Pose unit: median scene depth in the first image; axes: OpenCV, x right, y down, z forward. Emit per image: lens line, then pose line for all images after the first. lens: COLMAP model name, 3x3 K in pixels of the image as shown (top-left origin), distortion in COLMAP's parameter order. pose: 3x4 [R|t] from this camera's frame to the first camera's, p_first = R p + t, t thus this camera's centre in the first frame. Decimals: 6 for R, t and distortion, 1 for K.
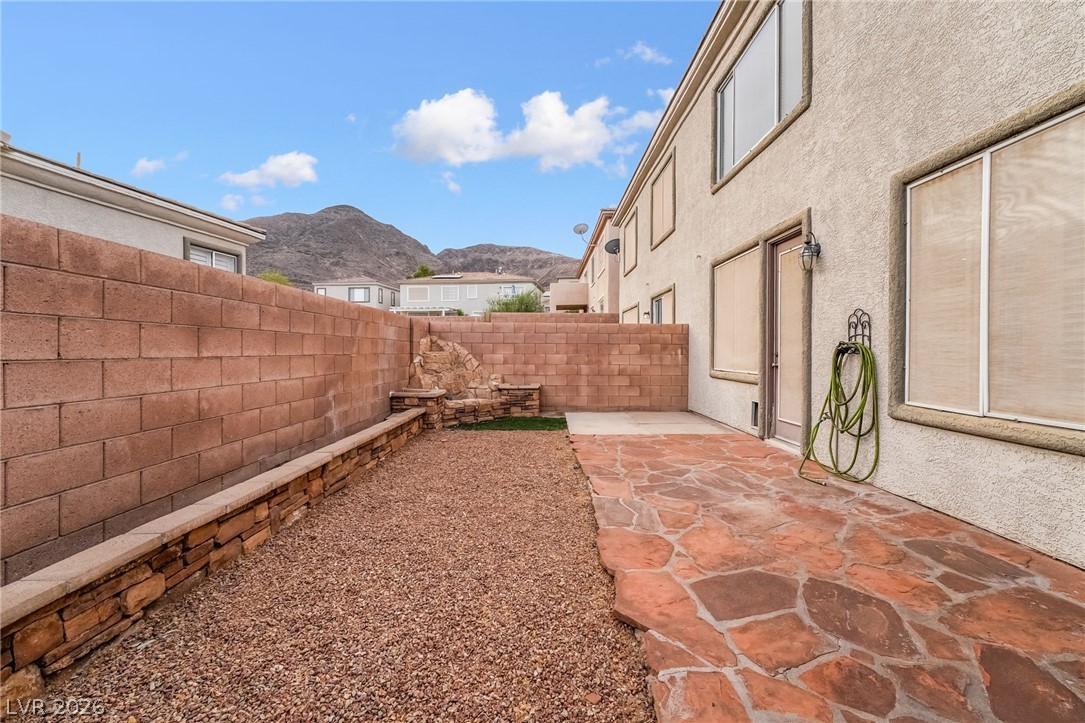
lens RADIAL K [[435.9, 0, 540.4], [0, 435.9, 355.6], [0, 0, 1]] dist [-0.002211, -0.000378]
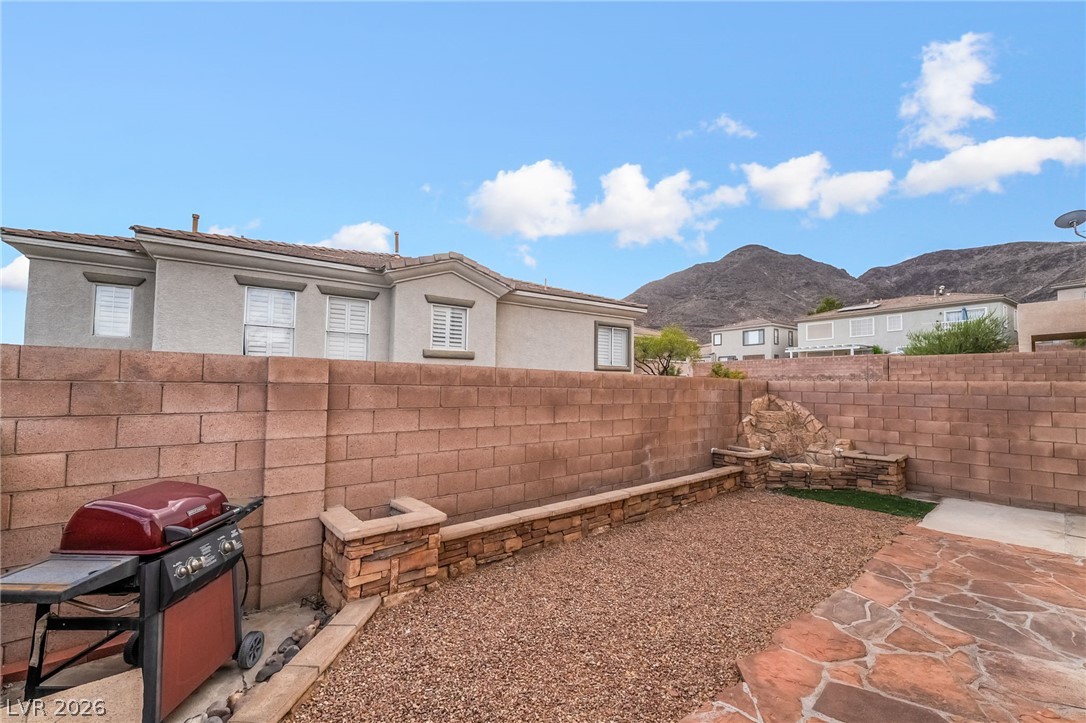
lens RADIAL K [[451.7, 0, 545.0], [0, 451.7, 364.3], [0, 0, 1]] dist [0.000582, -0.000140]
pose [[0.644748, -0.029532, -0.763824, 0.333904], [-0.017984, 0.998391, -0.053782, -0.076445], [0.764184, 0.048412, 0.643179, -0.120040]]
